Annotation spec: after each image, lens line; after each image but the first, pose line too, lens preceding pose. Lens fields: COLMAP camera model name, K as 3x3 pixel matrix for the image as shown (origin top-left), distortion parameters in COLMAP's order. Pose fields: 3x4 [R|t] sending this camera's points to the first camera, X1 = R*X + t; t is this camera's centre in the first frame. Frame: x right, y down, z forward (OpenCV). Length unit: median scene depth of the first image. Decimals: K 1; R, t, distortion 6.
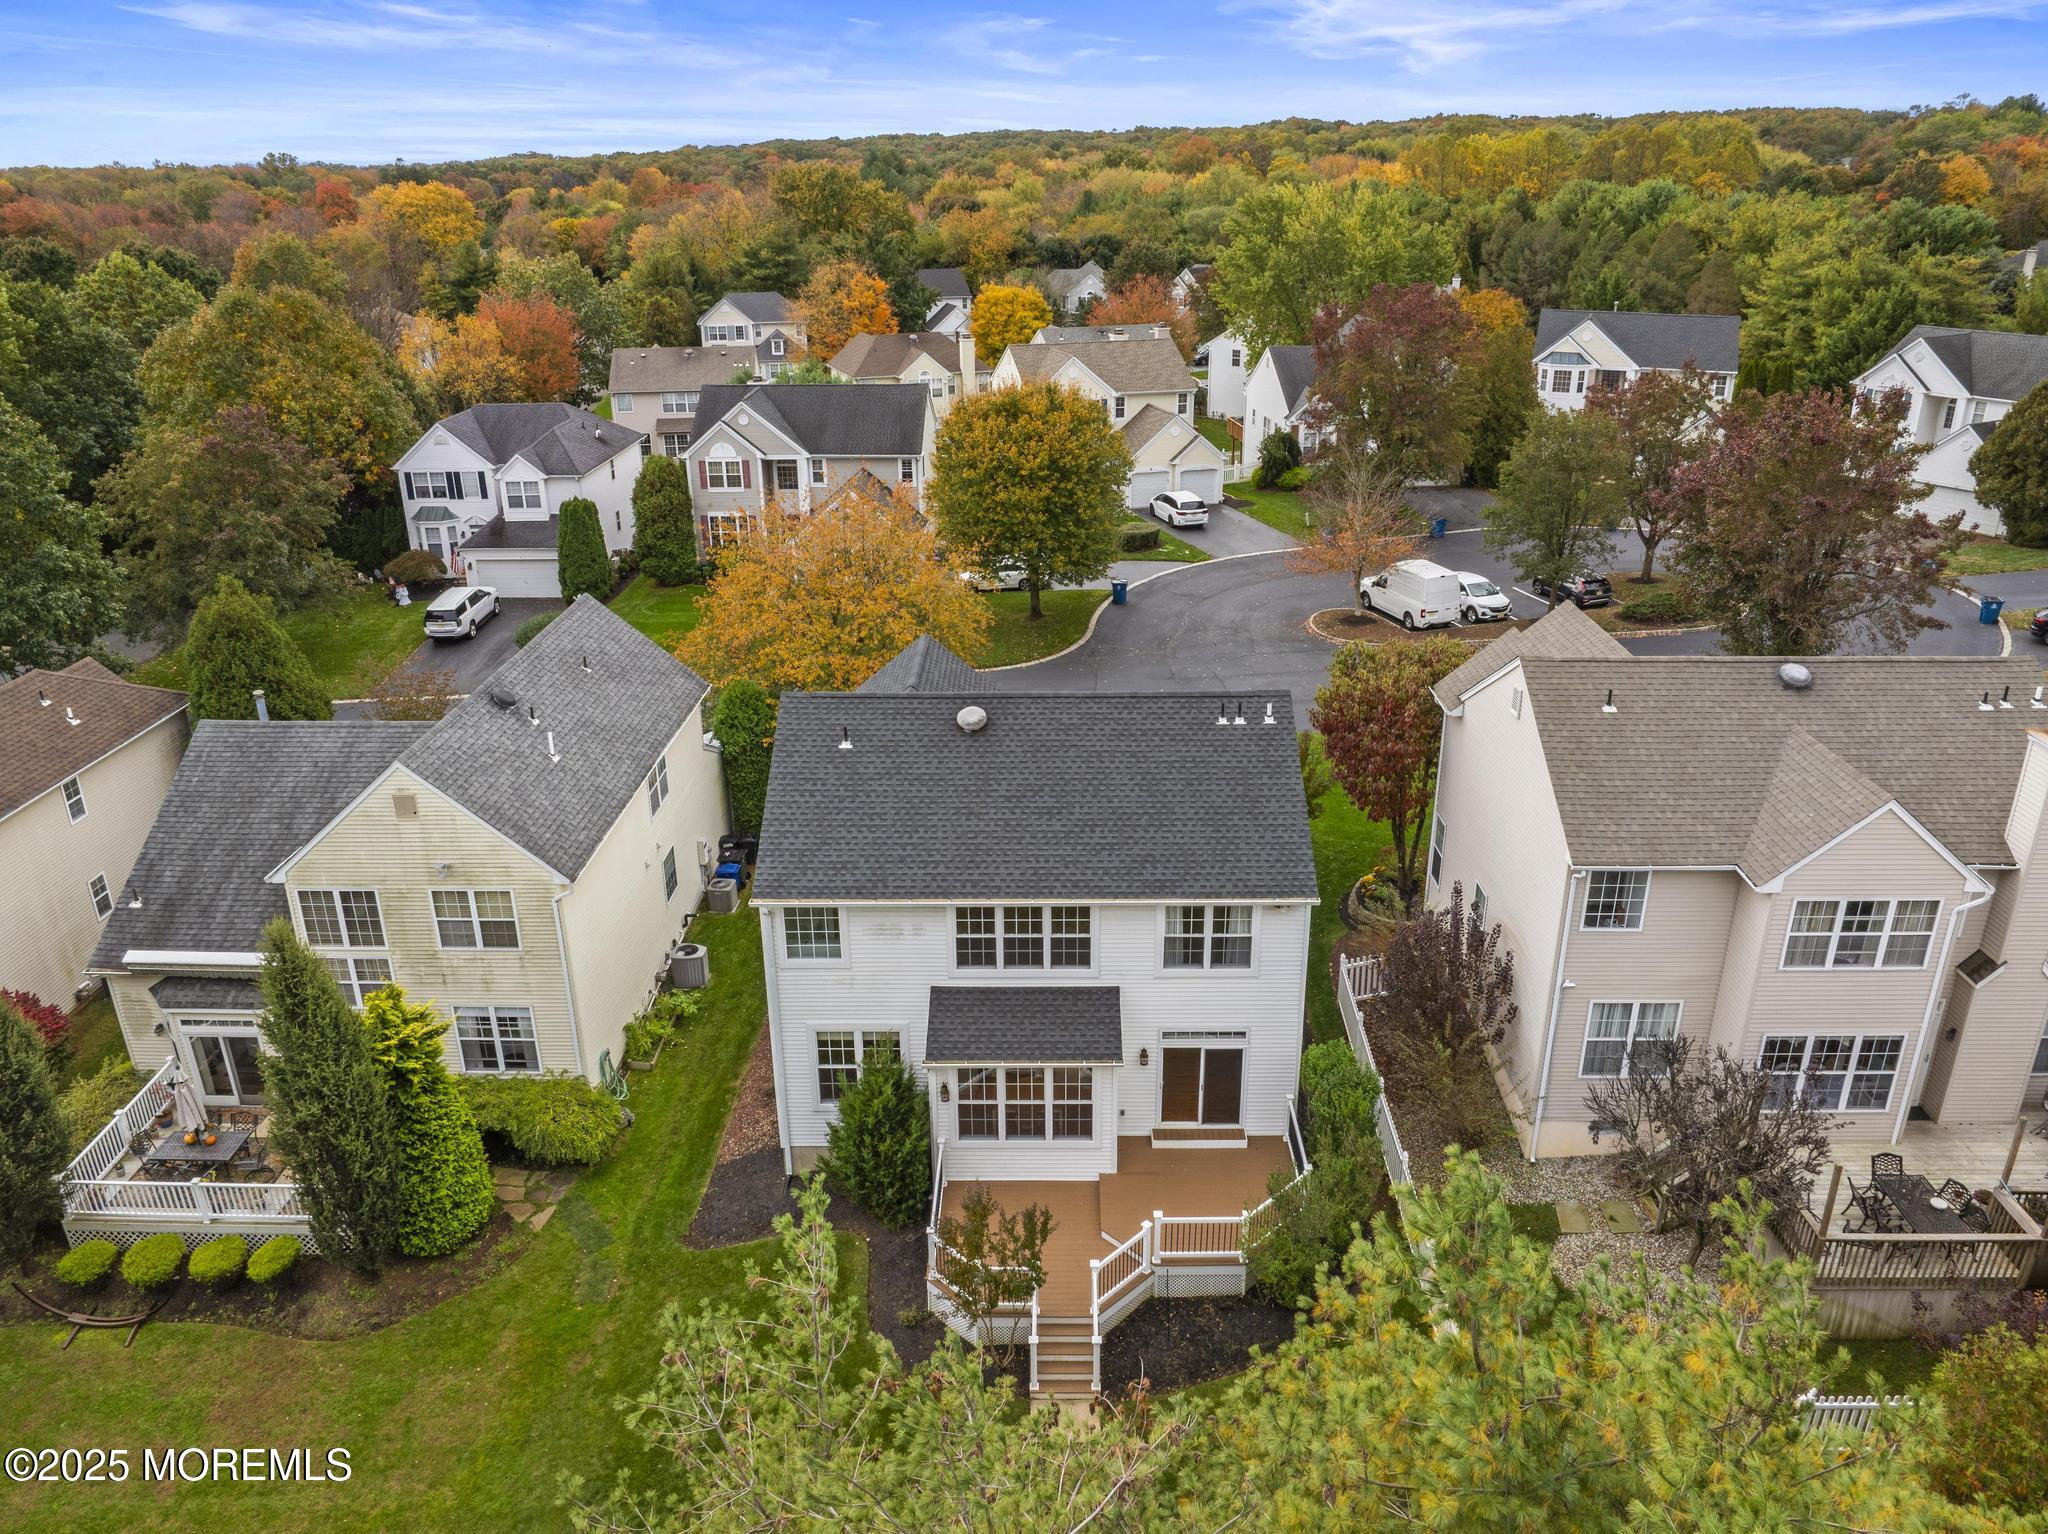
lens RADIAL K [[1458.2, 0, 1030.7], [0, 1458.2, 762.5], [0, 0, 1]] dist [-0.031693, 0.000061]
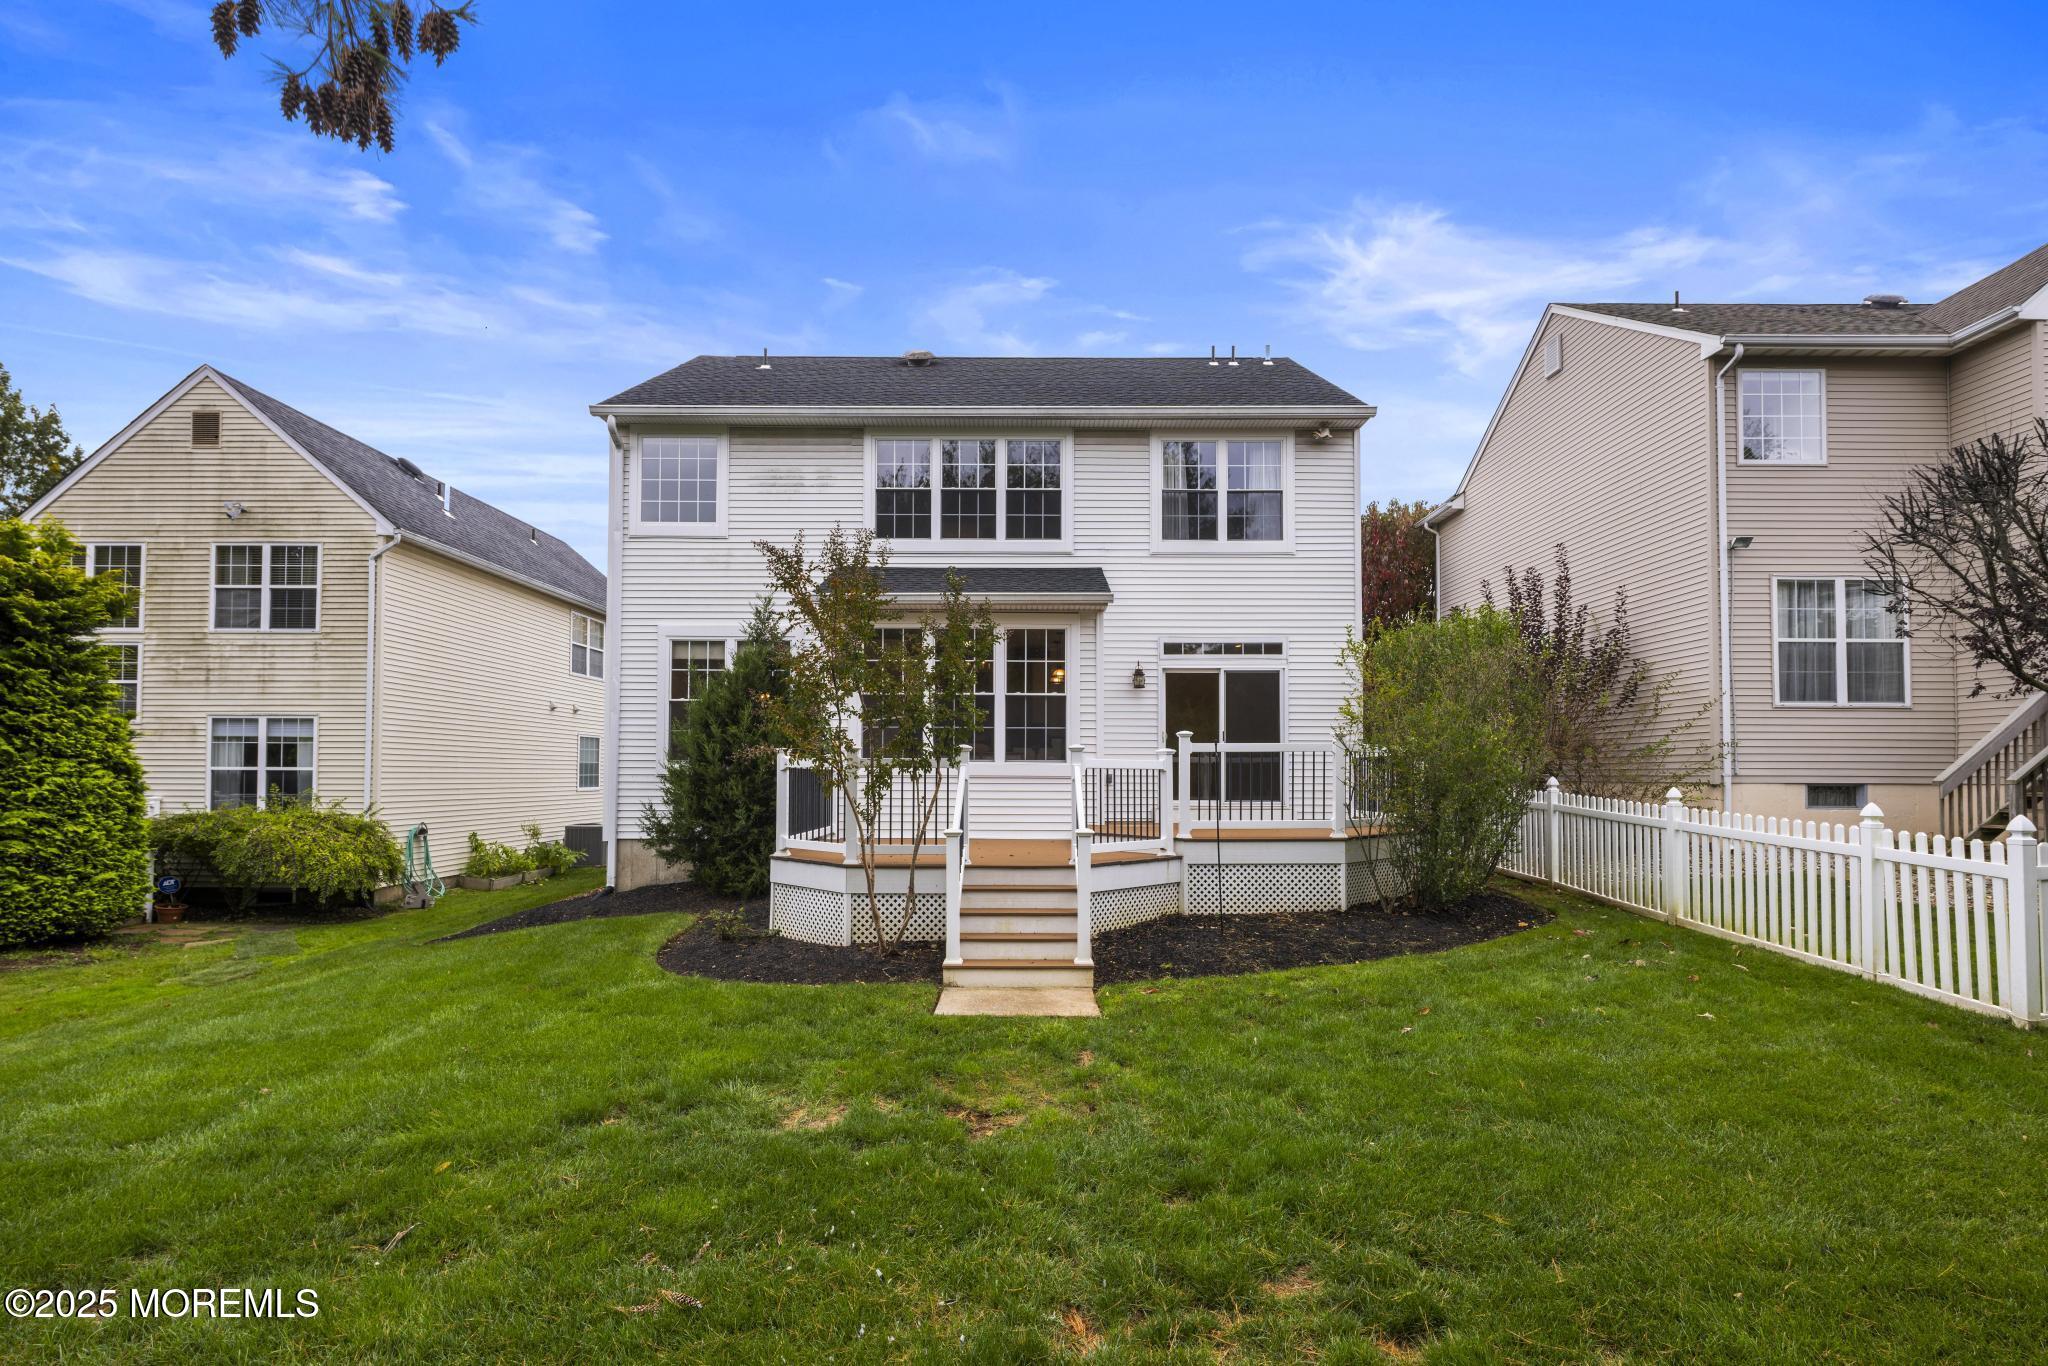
lens RADIAL K [[997.0, 0, 1027.2], [0, 997.0, 757.3], [0, 0, 1]] dist [0.000286, -0.001064]
pose [[0.999875, 0.011106, 0.011232, 0.019971], [-0.005597, 0.914074, -0.405508, 0.438875], [-0.014770, 0.405395, 0.914022, 0.591519]]
